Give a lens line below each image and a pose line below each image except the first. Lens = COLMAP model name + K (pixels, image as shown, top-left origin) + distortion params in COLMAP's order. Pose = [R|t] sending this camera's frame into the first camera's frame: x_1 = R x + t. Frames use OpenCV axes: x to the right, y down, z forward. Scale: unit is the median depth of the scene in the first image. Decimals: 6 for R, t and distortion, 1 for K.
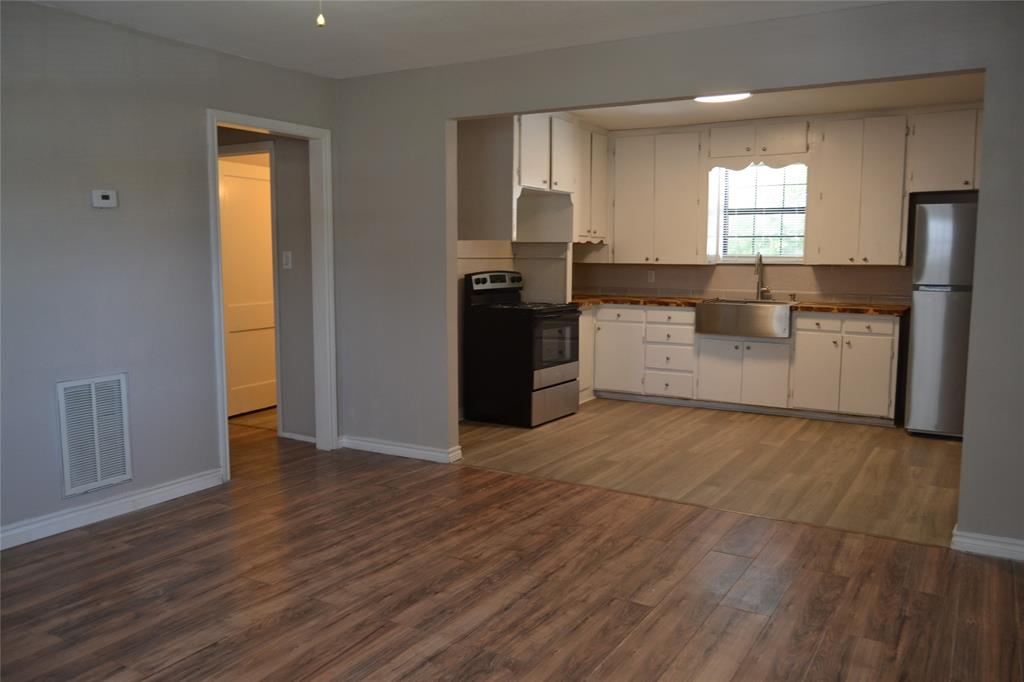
lens RADIAL K [[798.4, 0, 514.9], [0, 798.4, 343.3], [0, 0, 1]] dist [-0.025323, 0.020234]
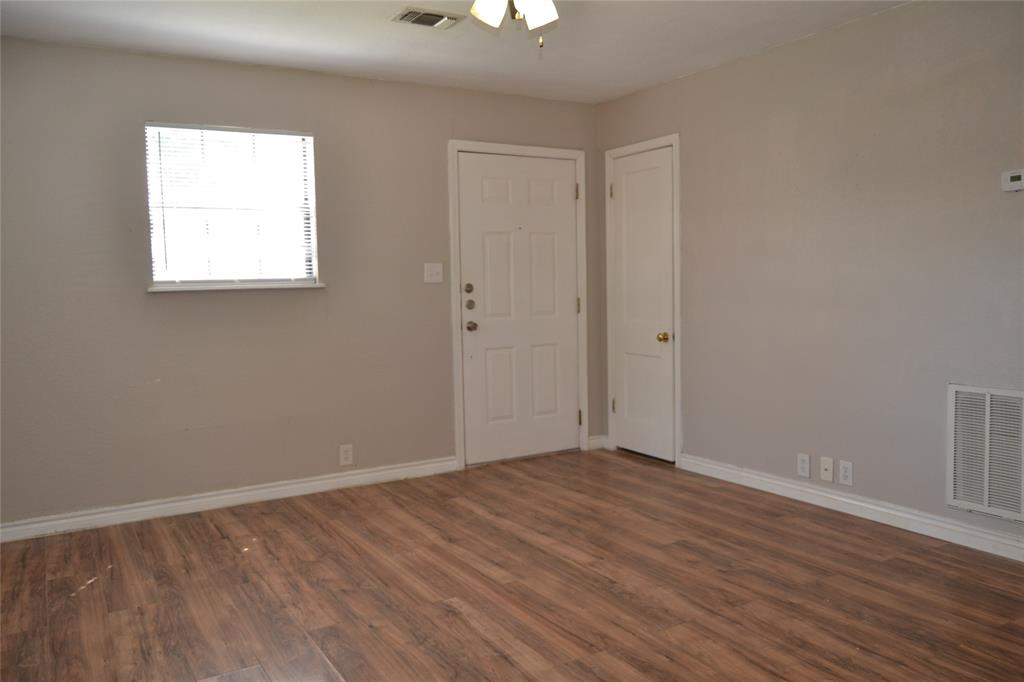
lens RADIAL K [[798.4, 0, 516.1], [0, 798.4, 339.7], [0, 0, 1]] dist [-0.025323, 0.020234]
pose [[-0.467529, 0.078898, -0.880450, 0.746944], [-0.078614, 0.988352, 0.130312, -0.127592], [0.880475, 0.130140, -0.455881, 1.447972]]
